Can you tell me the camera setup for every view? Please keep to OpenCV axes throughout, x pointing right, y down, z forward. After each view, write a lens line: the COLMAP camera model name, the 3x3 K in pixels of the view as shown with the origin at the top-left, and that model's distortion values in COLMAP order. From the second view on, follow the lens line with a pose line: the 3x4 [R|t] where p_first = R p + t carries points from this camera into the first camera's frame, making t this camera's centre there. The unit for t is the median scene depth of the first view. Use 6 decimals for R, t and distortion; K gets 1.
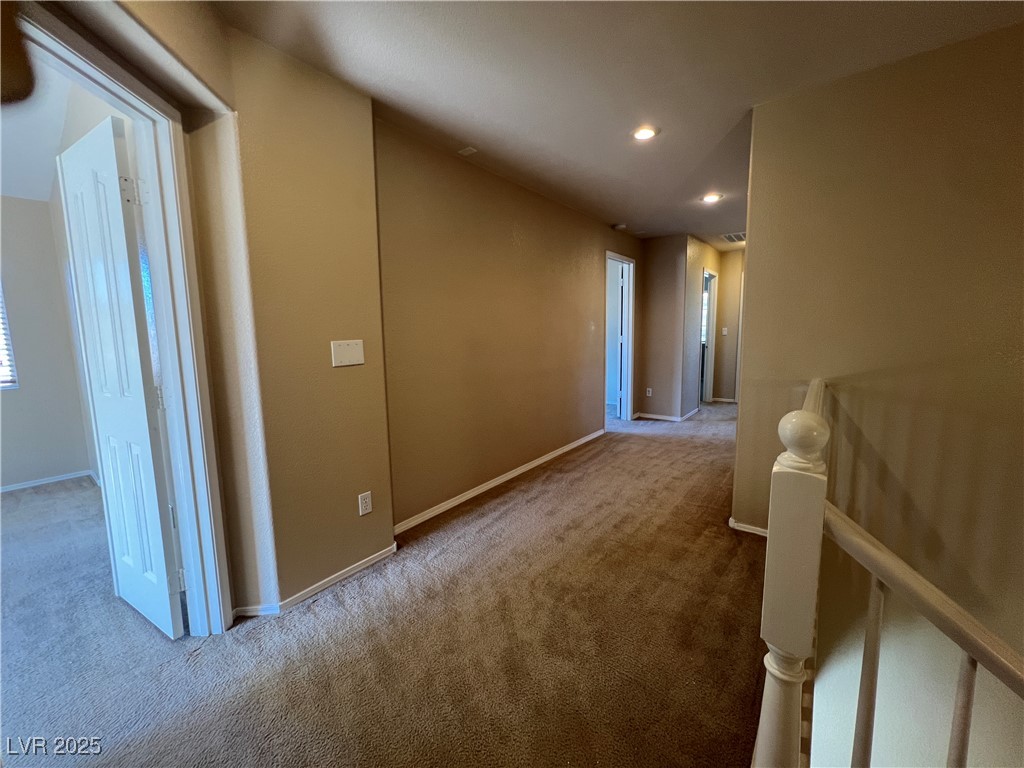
lens RADIAL K [[410.2, 0, 512.2], [0, 410.2, 381.9], [0, 0, 1]] dist [-0.004913, 0.001630]
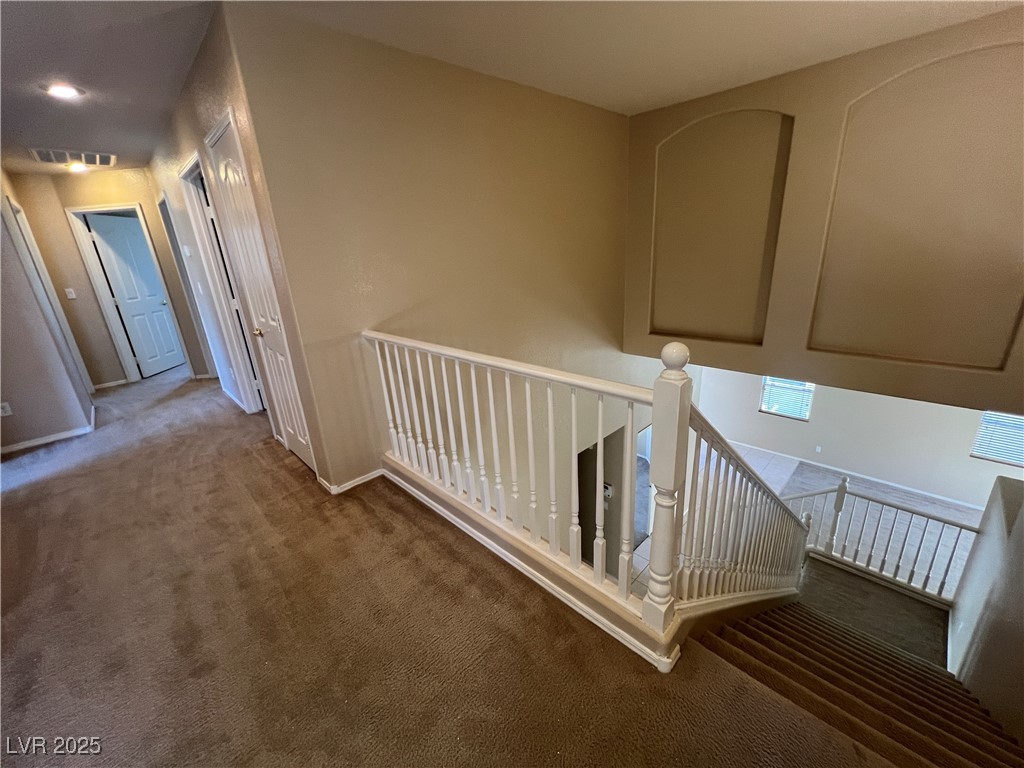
lens RADIAL K [[410.2, 0, 511.4], [0, 410.2, 378.8], [0, 0, 1]] dist [-0.004913, 0.001630]
pose [[0.139992, -0.304039, 0.942318, -0.177281], [0.188927, 0.942407, 0.276000, -0.068499], [-0.971961, 0.139392, 0.189370, 0.269137]]
